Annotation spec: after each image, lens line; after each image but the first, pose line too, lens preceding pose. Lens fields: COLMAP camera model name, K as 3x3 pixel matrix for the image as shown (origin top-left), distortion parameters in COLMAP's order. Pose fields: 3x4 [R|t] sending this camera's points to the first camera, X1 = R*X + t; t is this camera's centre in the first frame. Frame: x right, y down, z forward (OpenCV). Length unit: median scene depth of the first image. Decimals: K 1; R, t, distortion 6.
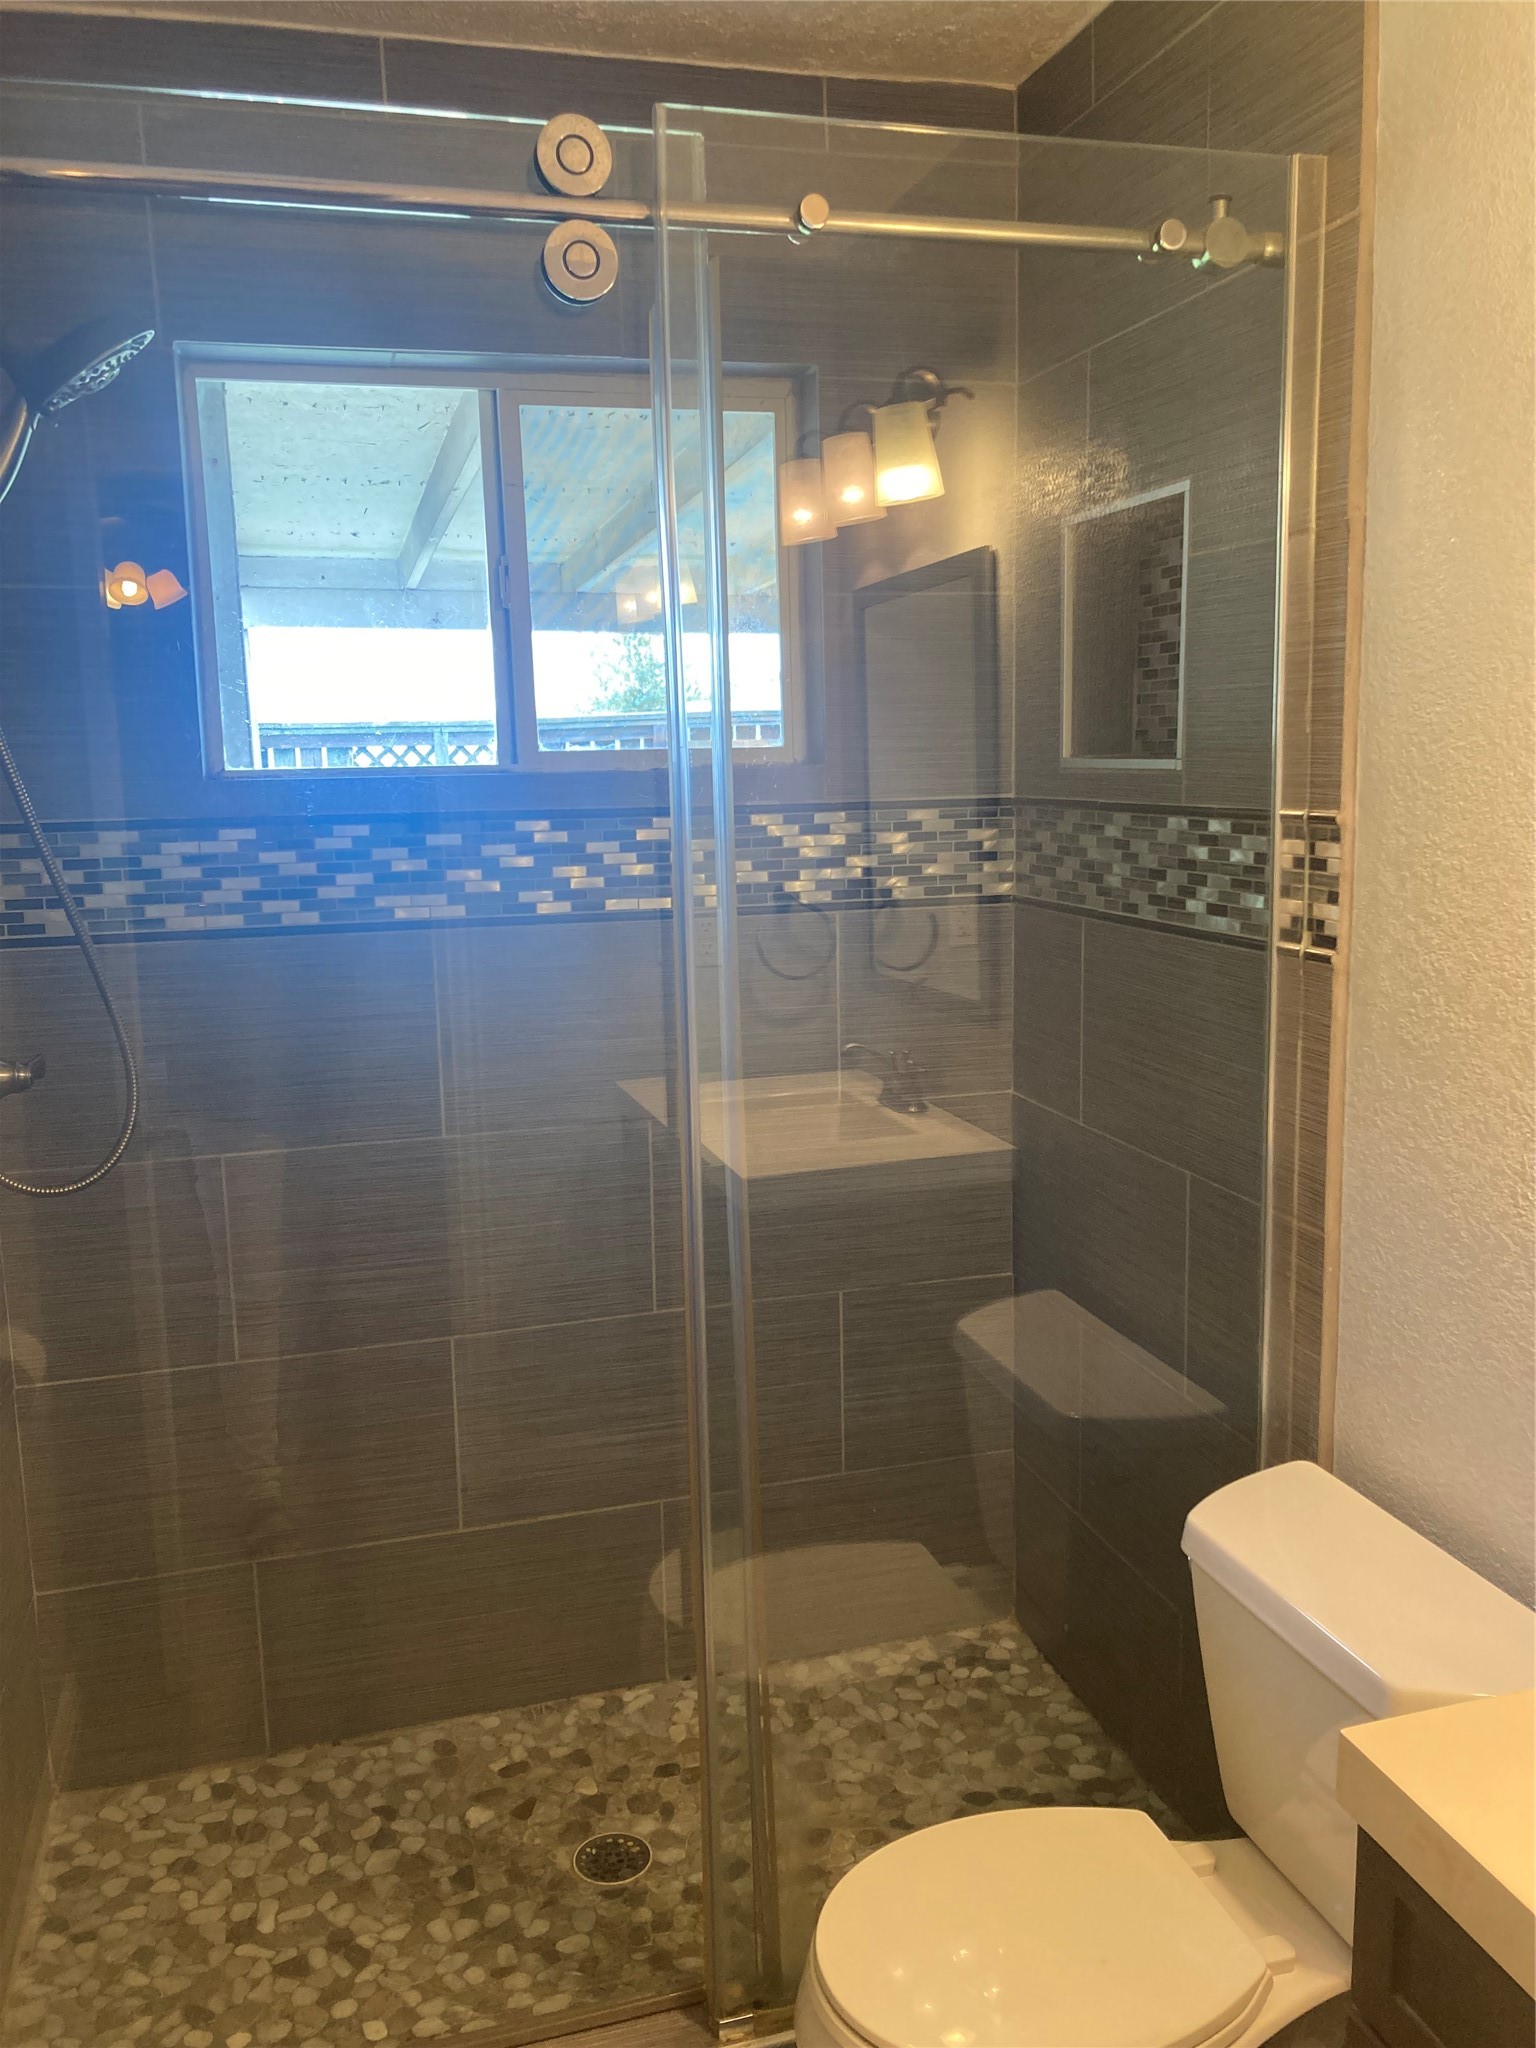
lens RADIAL K [[1725.3, 0, 779.5], [0, 1725.3, 1045.9], [0, 0, 1]] dist [0.078865, -0.097939]
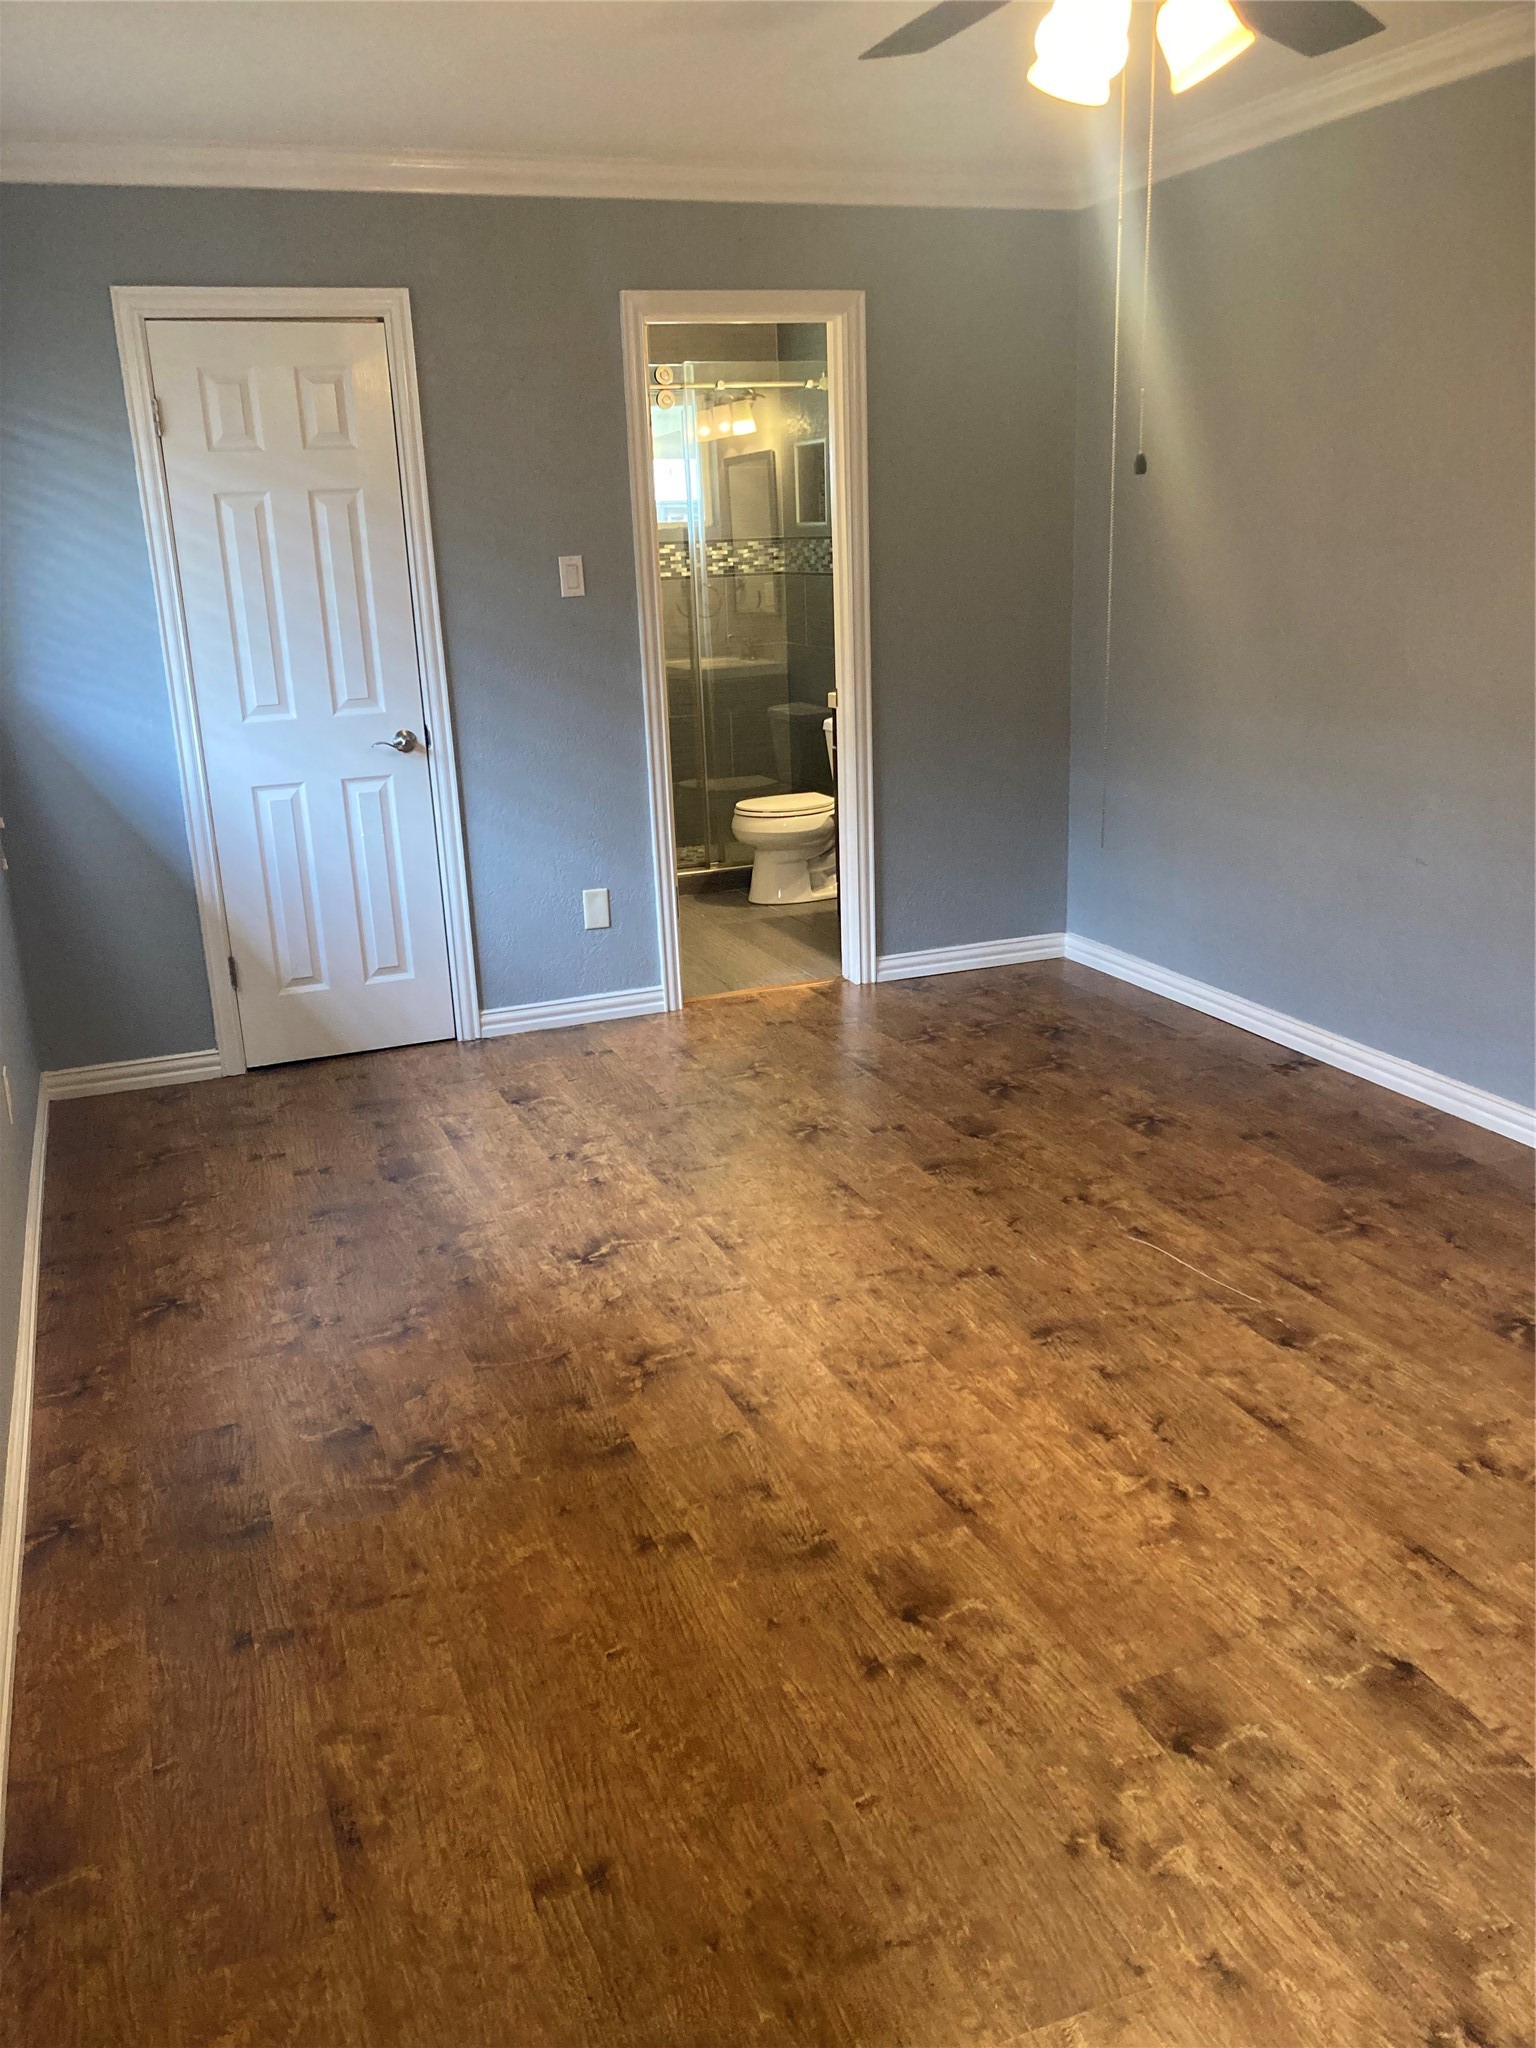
lens RADIAL K [[1688.9, 0, 773.0], [0, 1688.9, 1053.2], [0, 0, 1]] dist [0.052159, -0.060027]
pose [[0.995615, -0.042618, 0.083278, -0.187941], [0.031408, 0.990811, 0.131558, 0.406307], [-0.088119, -0.128365, 0.987804, -2.302987]]
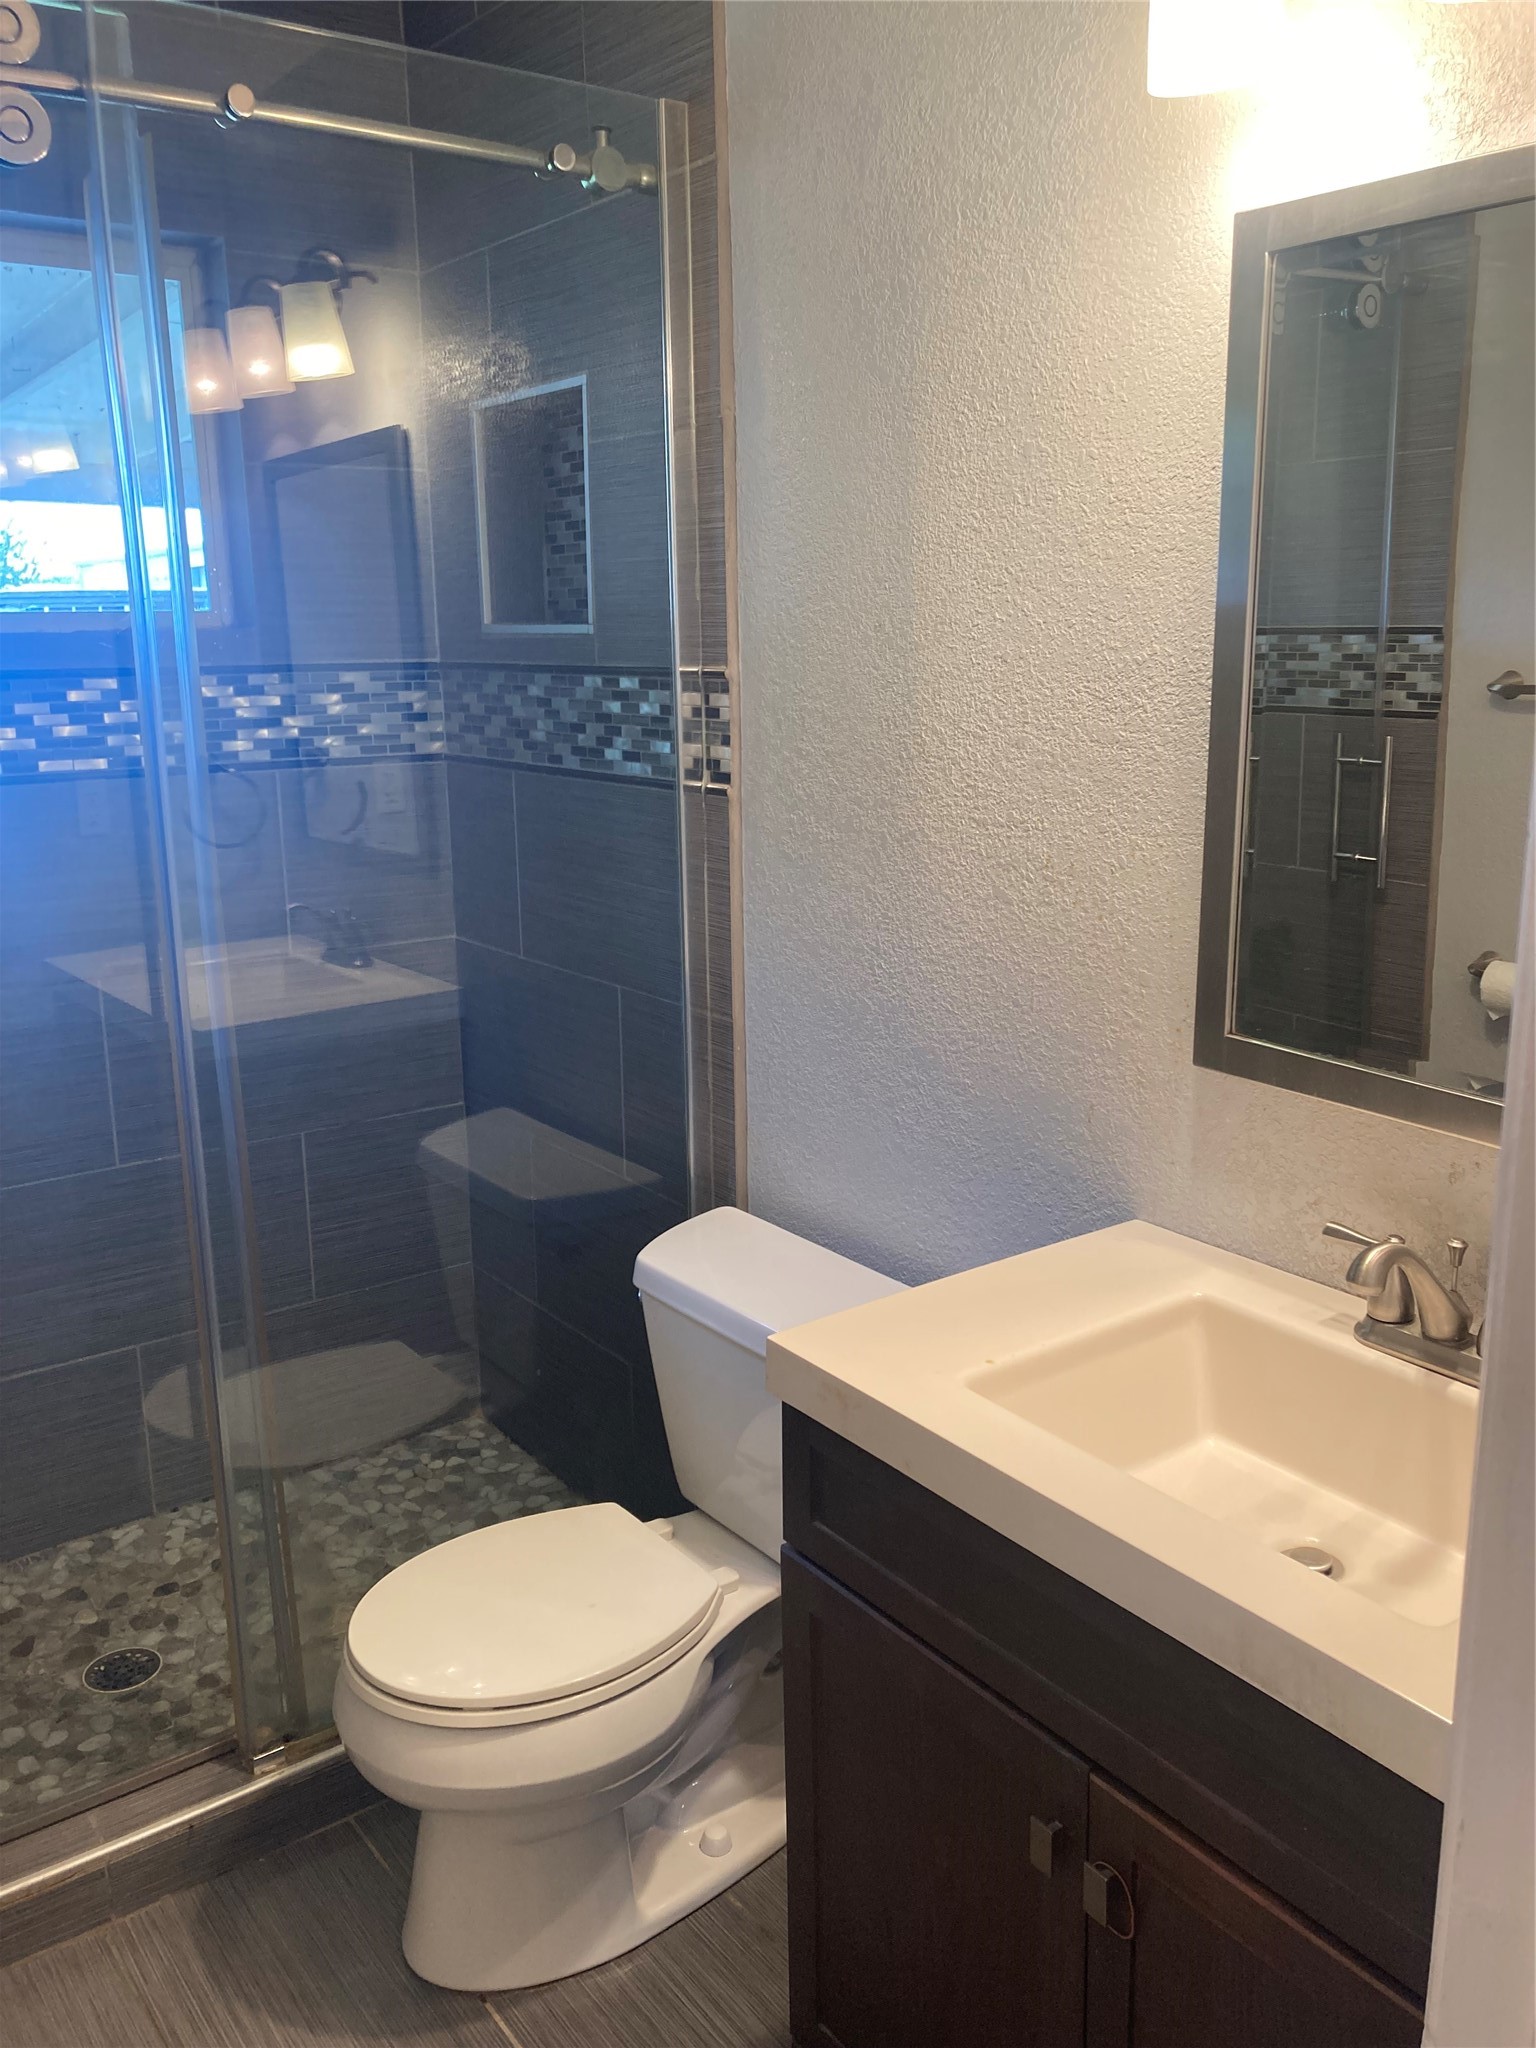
lens RADIAL K [[1688.9, 0, 773.0], [0, 1688.9, 1053.2], [0, 0, 1]] dist [0.052159, -0.060027]
pose [[0.940817, -0.072661, 0.331035, -0.044845], [0.049727, 0.995772, 0.077239, 0.034189], [-0.335247, -0.056207, 0.940452, -0.103230]]
